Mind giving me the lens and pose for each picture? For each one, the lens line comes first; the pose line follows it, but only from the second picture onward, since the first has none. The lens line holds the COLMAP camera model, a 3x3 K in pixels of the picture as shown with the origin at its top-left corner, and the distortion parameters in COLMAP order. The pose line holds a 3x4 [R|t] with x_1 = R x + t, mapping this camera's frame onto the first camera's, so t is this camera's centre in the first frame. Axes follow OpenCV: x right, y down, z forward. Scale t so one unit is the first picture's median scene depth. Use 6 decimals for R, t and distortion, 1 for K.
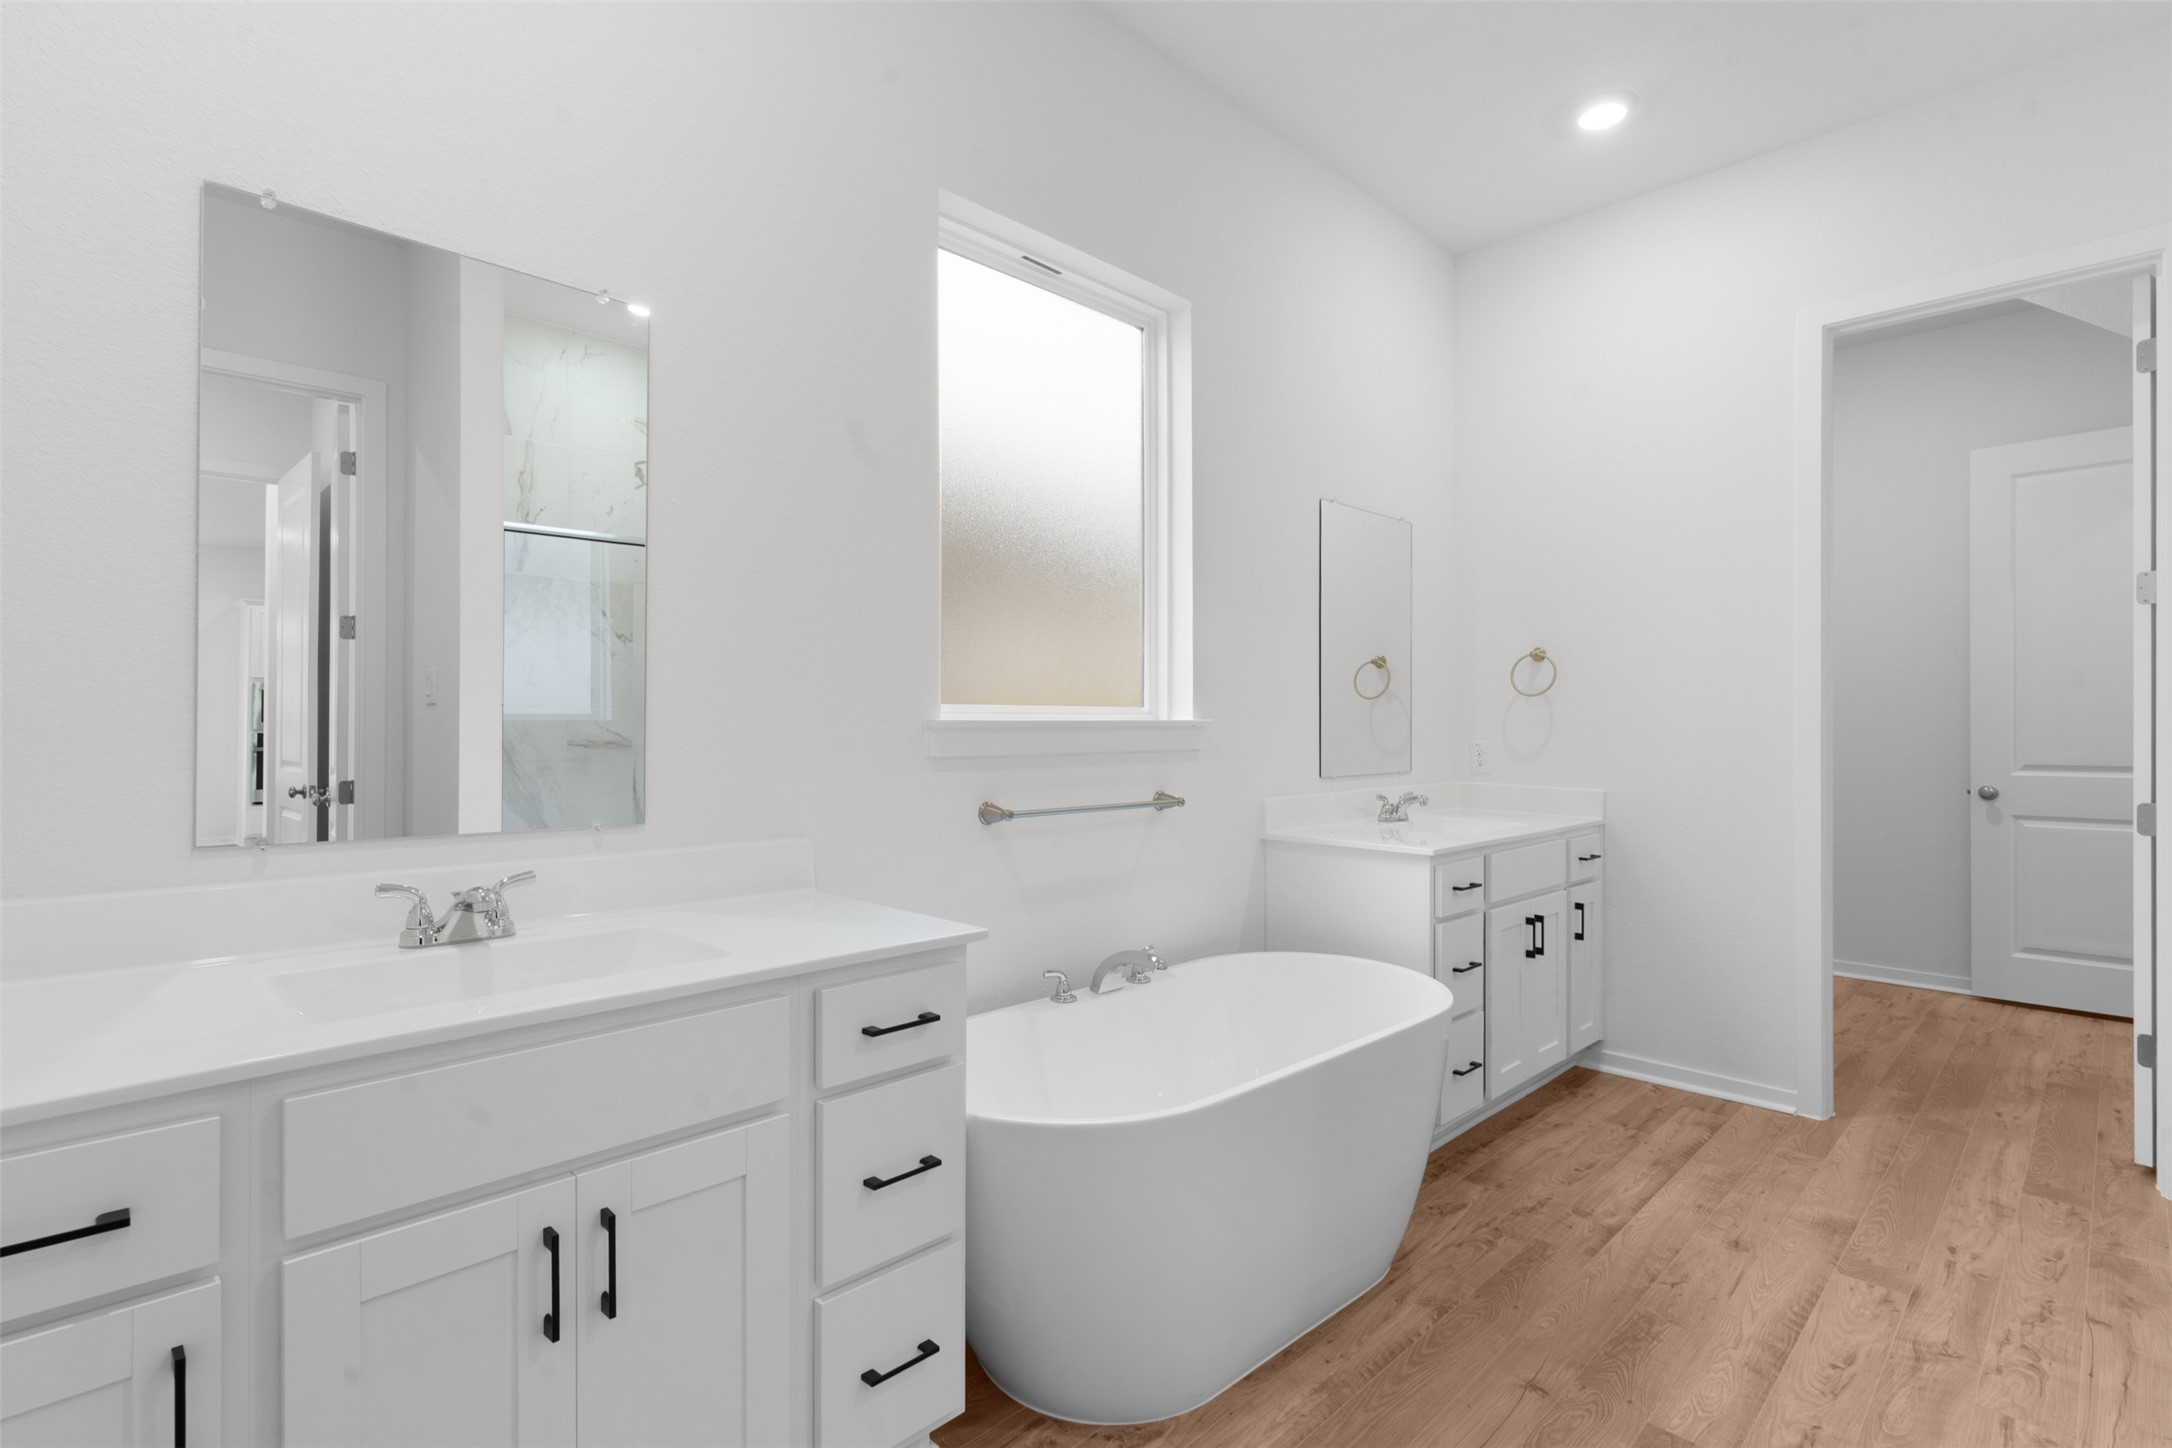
lens RADIAL K [[1045.5, 0, 1077.0], [0, 1045.5, 726.1], [0, 0, 1]] dist [0.014114, -0.002512]
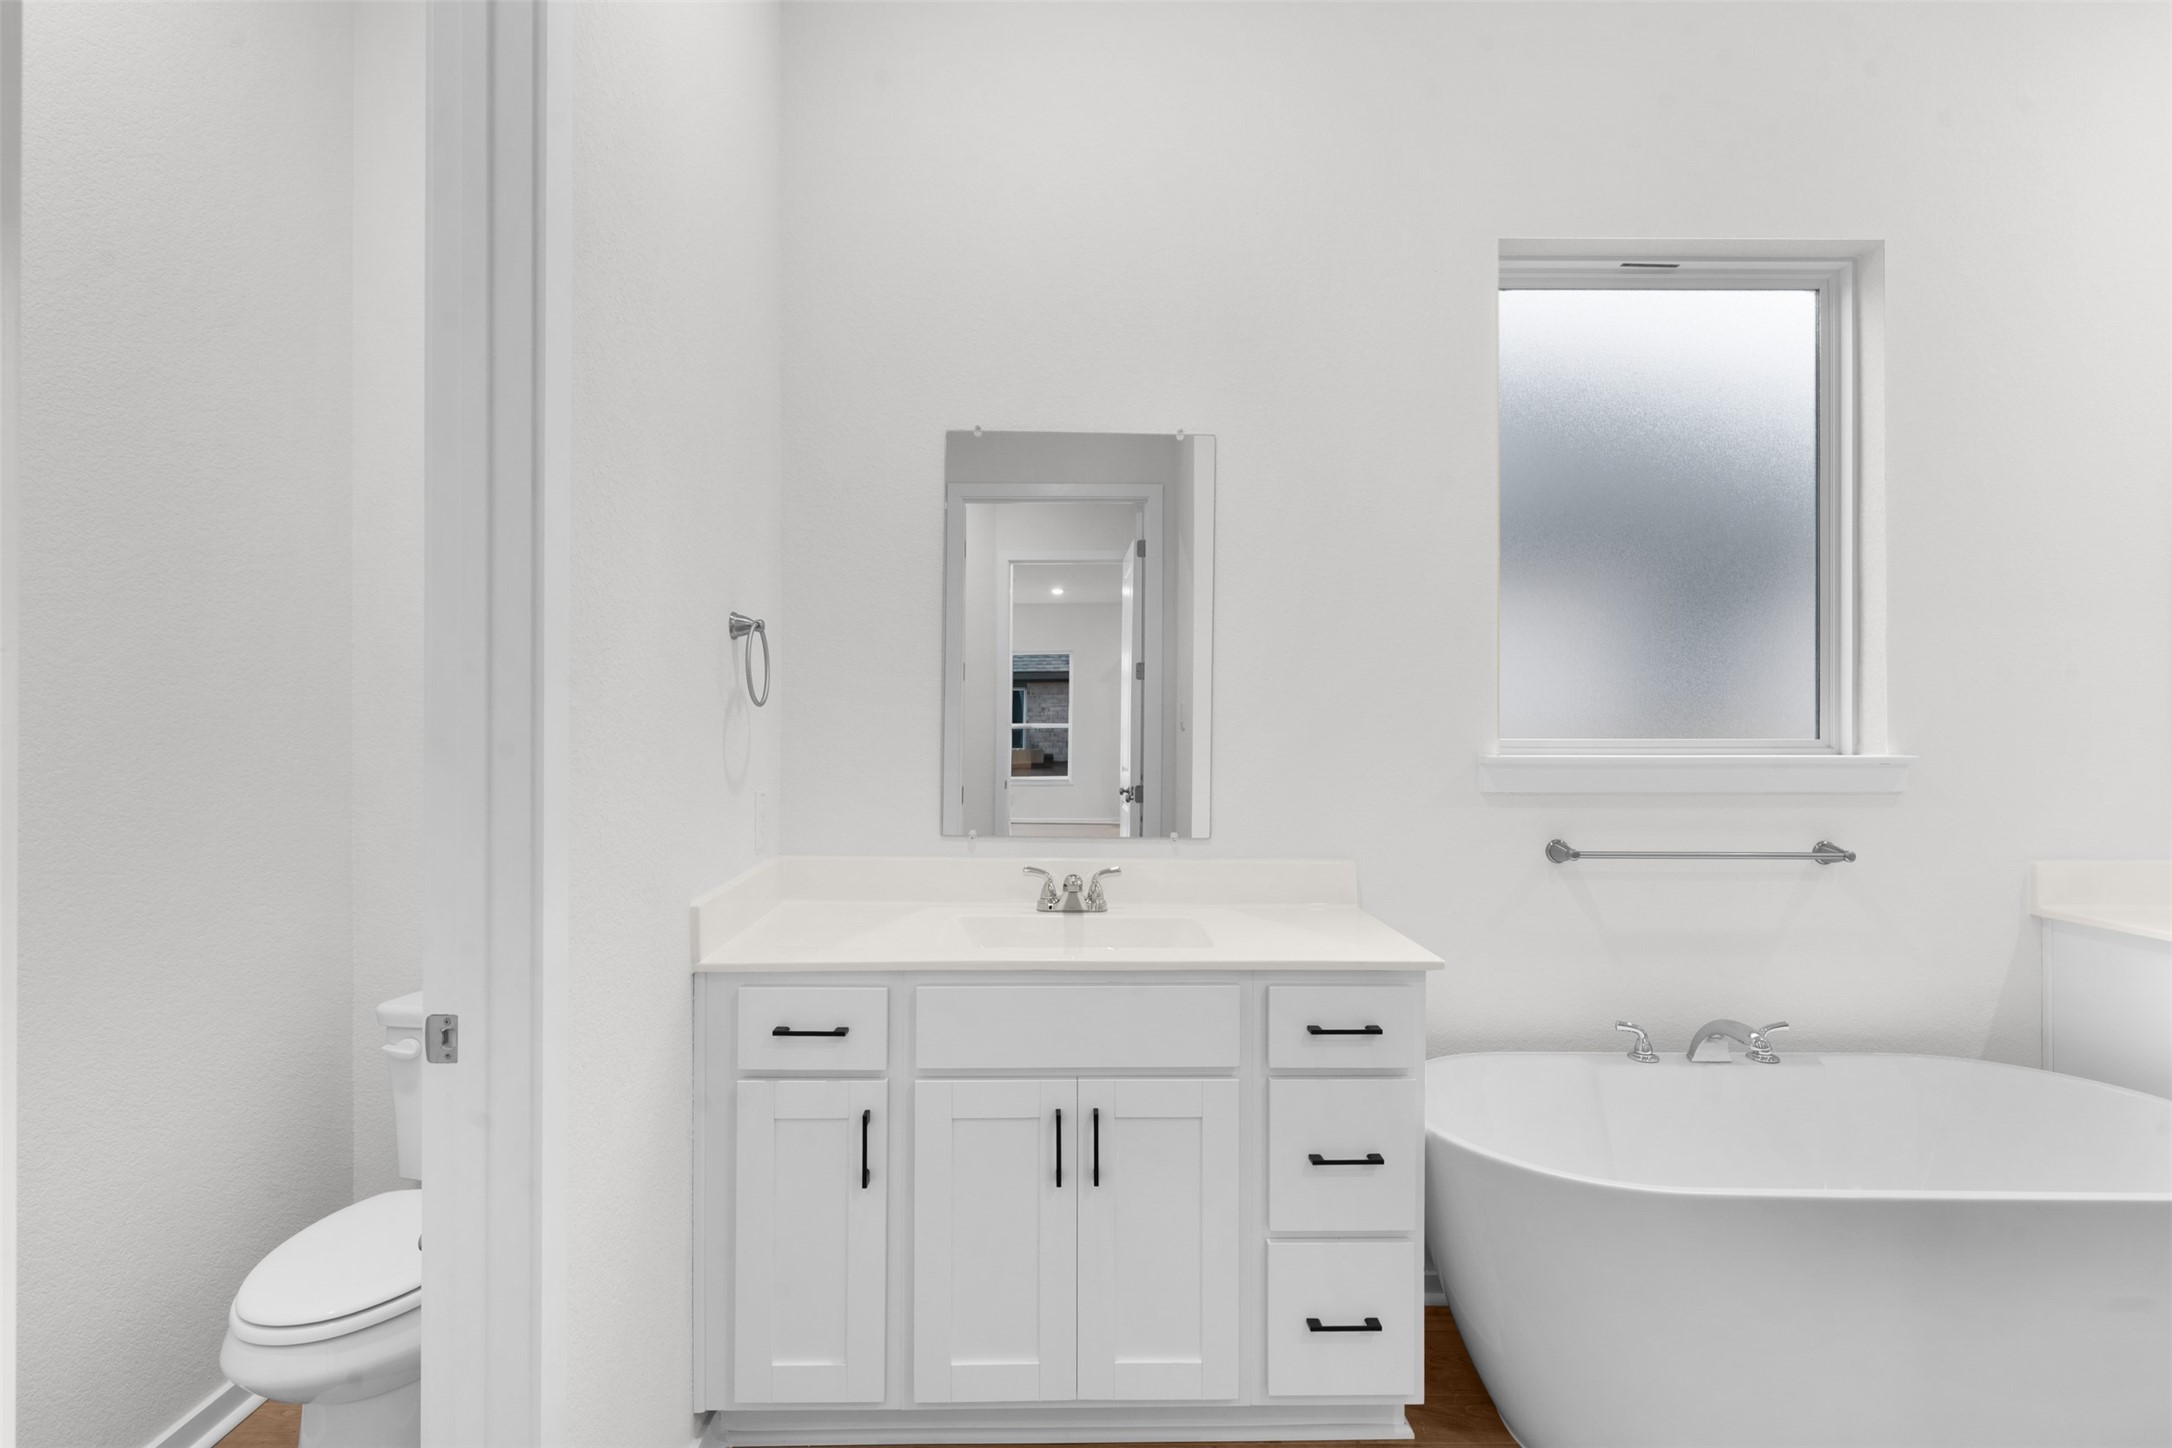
lens RADIAL K [[1045.5, 0, 1083.0], [0, 1045.5, 729.4], [0, 0, 1]] dist [0.014114, -0.002512]
pose [[0.722329, -0.001192, -0.691548, 0.411650], [-0.003567, 0.999979, -0.005449, -0.036660], [0.691540, 0.006403, 0.722310, -0.029522]]
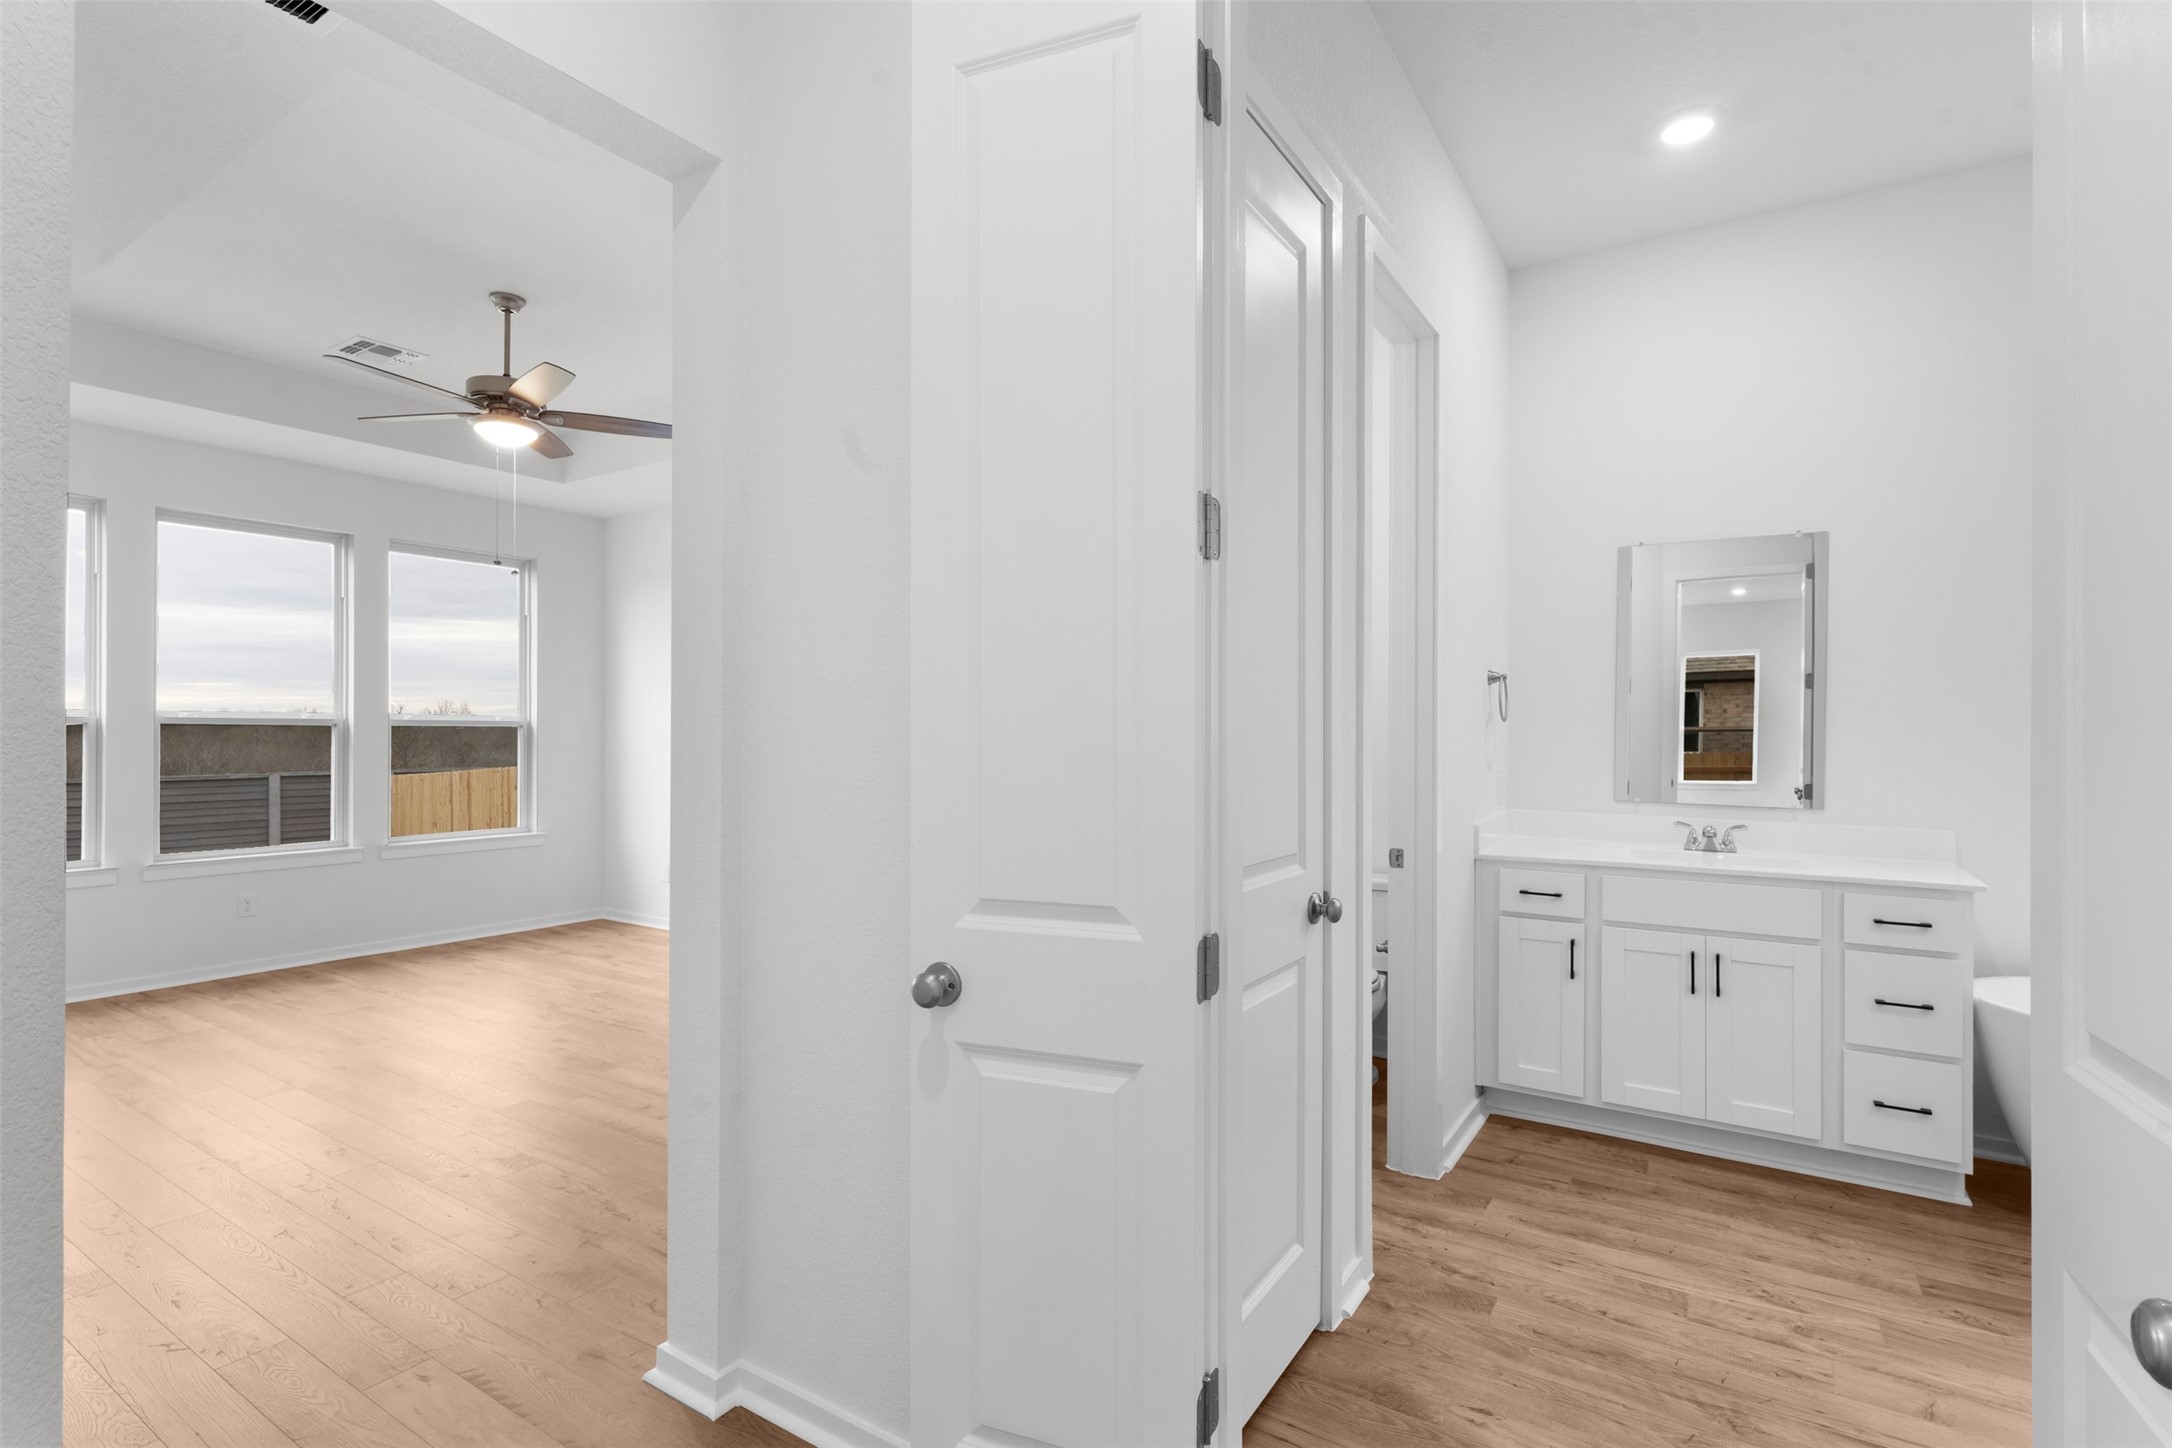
lens RADIAL K [[1045.5, 0, 1076.6], [0, 1045.5, 731.7], [0, 0, 1]] dist [0.014114, -0.002512]
pose [[0.207574, -0.001335, -0.978218, 1.310171], [-0.005414, 0.999982, -0.002514, -0.036844], [0.978204, 0.005817, 0.207563, -0.781493]]
